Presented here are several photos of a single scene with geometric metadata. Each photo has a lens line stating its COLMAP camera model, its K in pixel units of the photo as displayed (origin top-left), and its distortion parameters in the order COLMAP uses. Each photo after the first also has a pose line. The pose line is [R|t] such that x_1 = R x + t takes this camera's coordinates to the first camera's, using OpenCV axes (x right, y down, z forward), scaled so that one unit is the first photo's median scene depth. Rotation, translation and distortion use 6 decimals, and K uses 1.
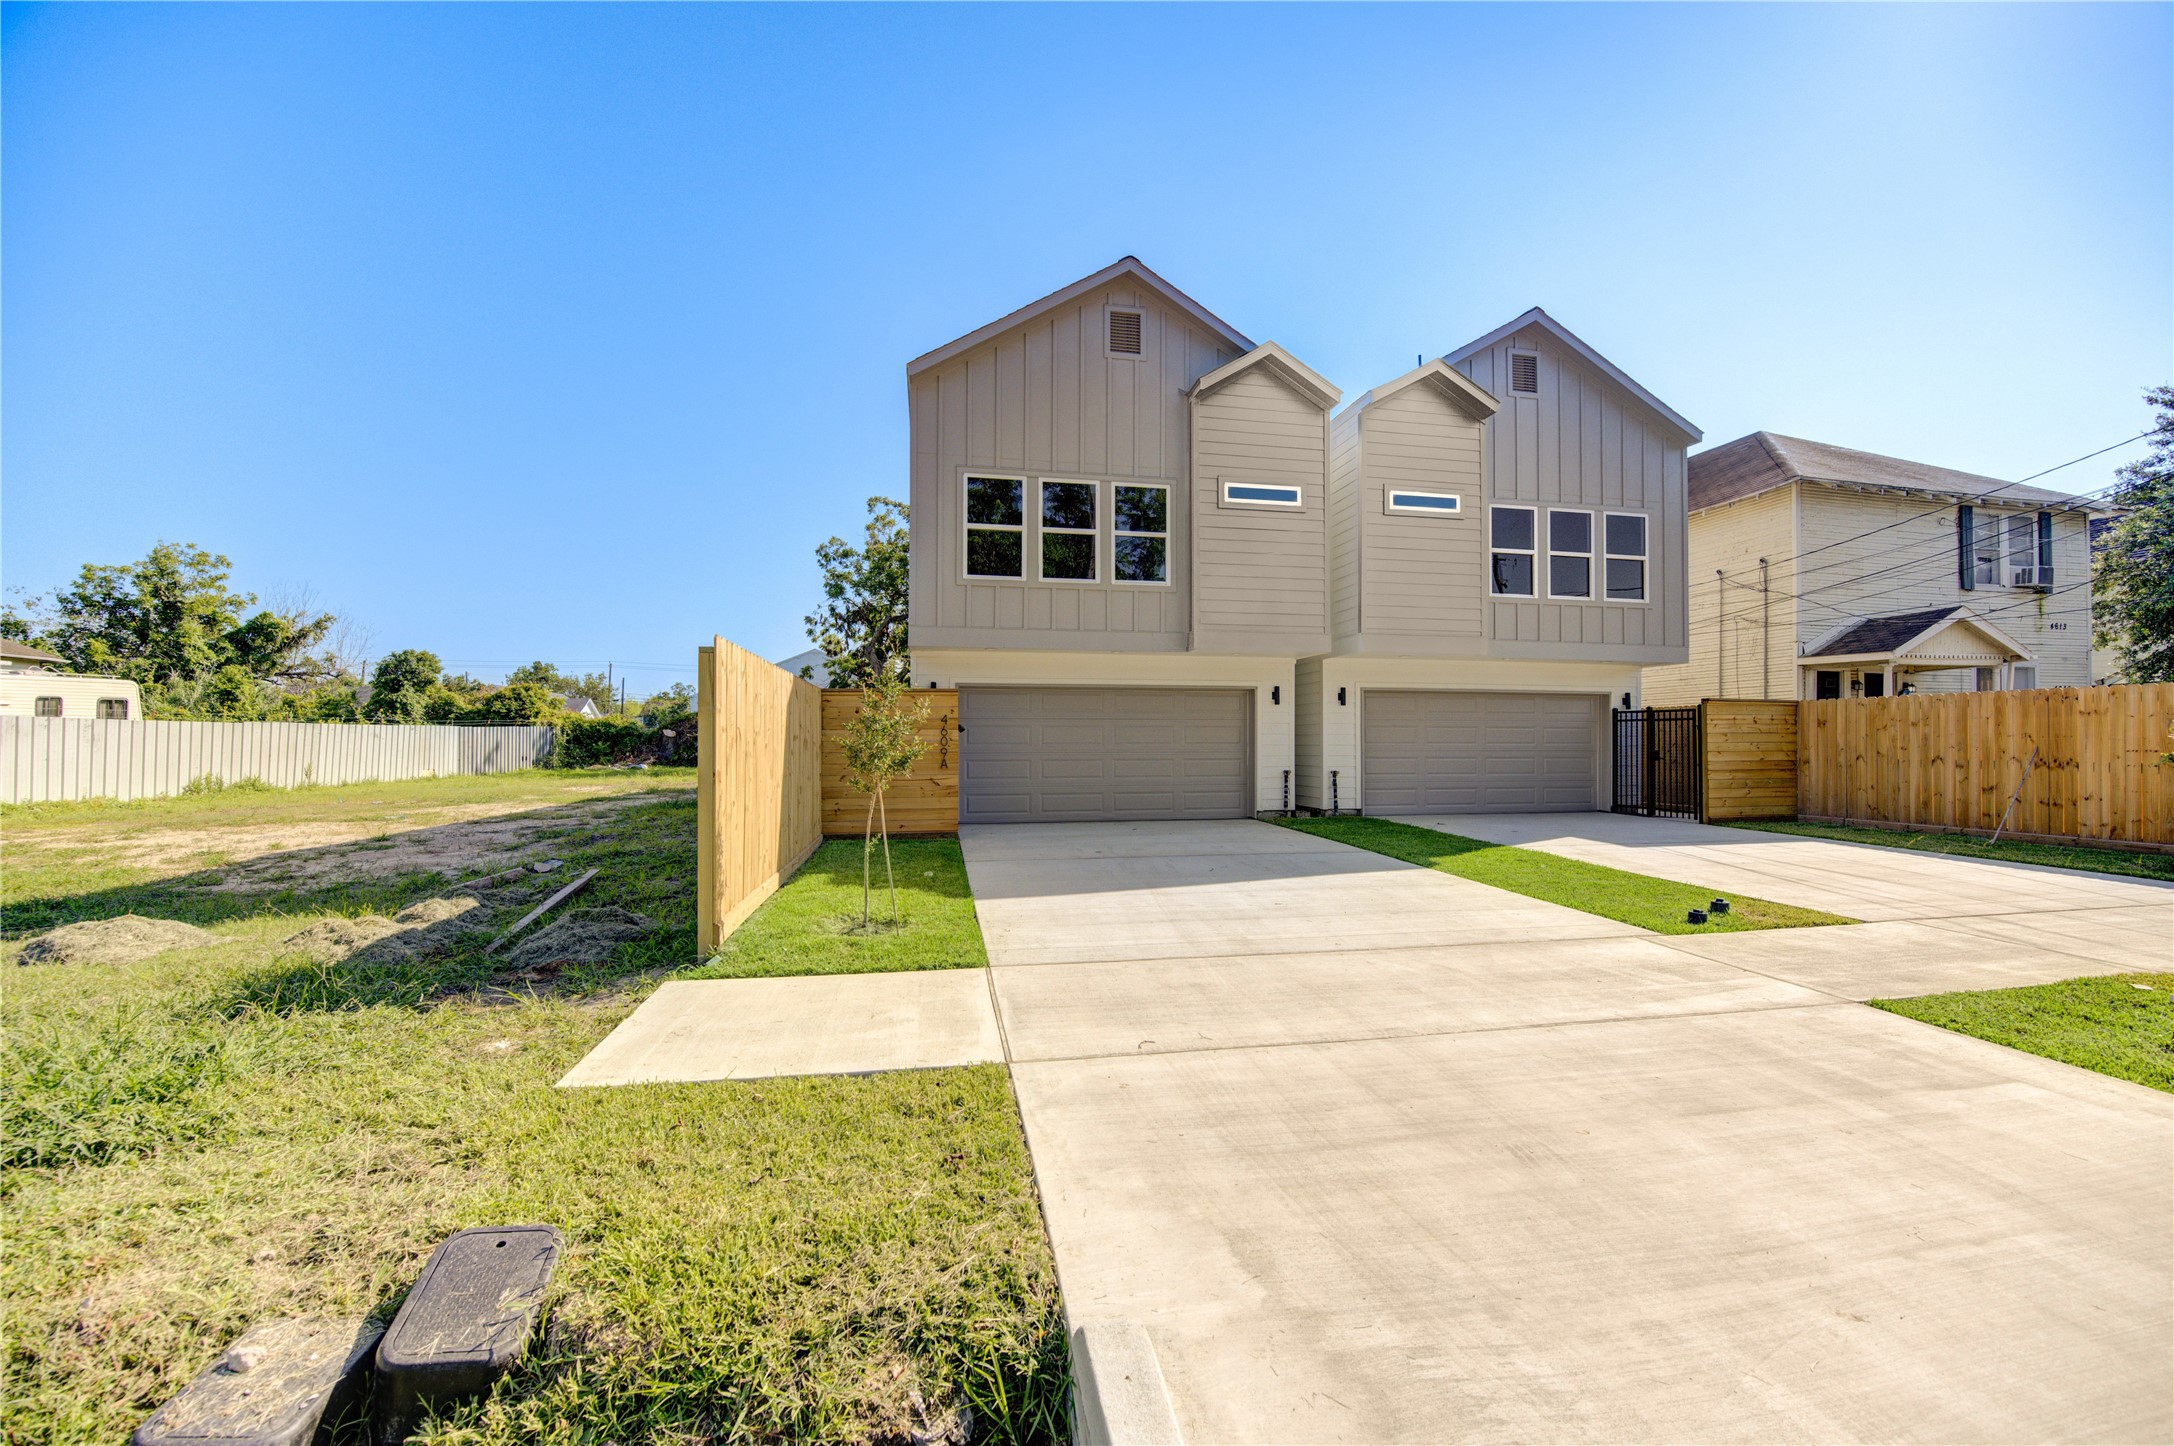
lens RADIAL K [[860.9, 0, 1090.6], [0, 860.9, 722.2], [0, 0, 1]] dist [-0.024409, 0.000954]
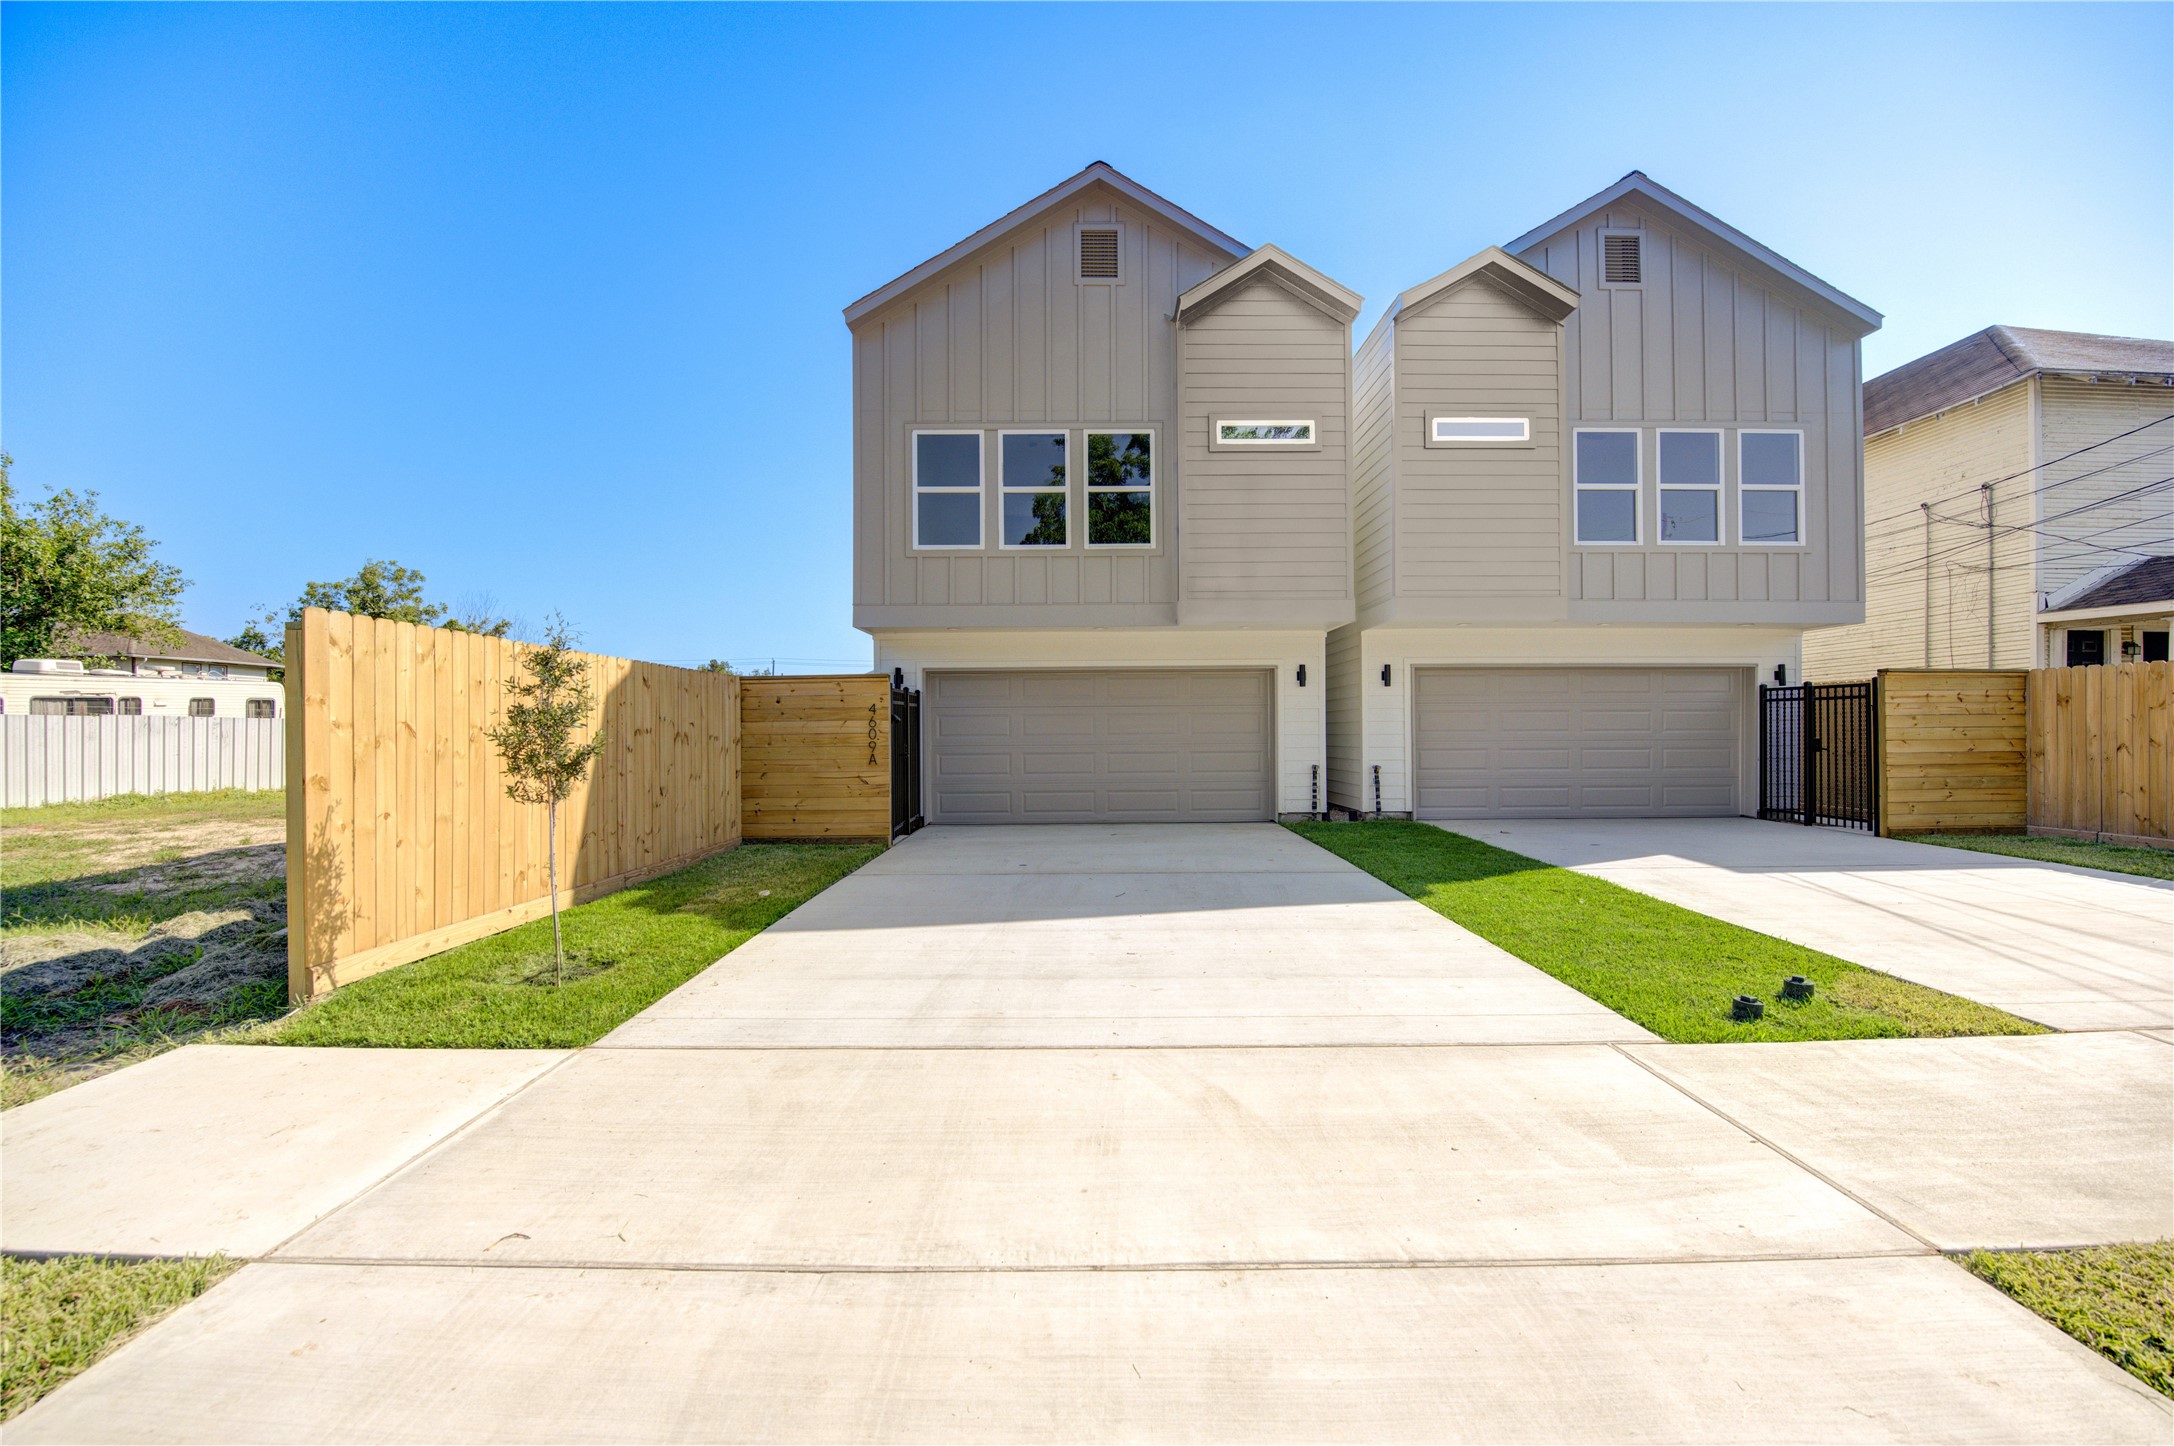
lens RADIAL K [[860.9, 0, 1088.7], [0, 860.9, 722.0], [0, 0, 1]] dist [-0.024409, 0.000954]
pose [[0.983474, -0.008923, -0.180827, 0.171033], [0.011301, 0.999863, 0.012126, 0.001719], [0.180694, -0.013969, 0.983440, 0.145414]]
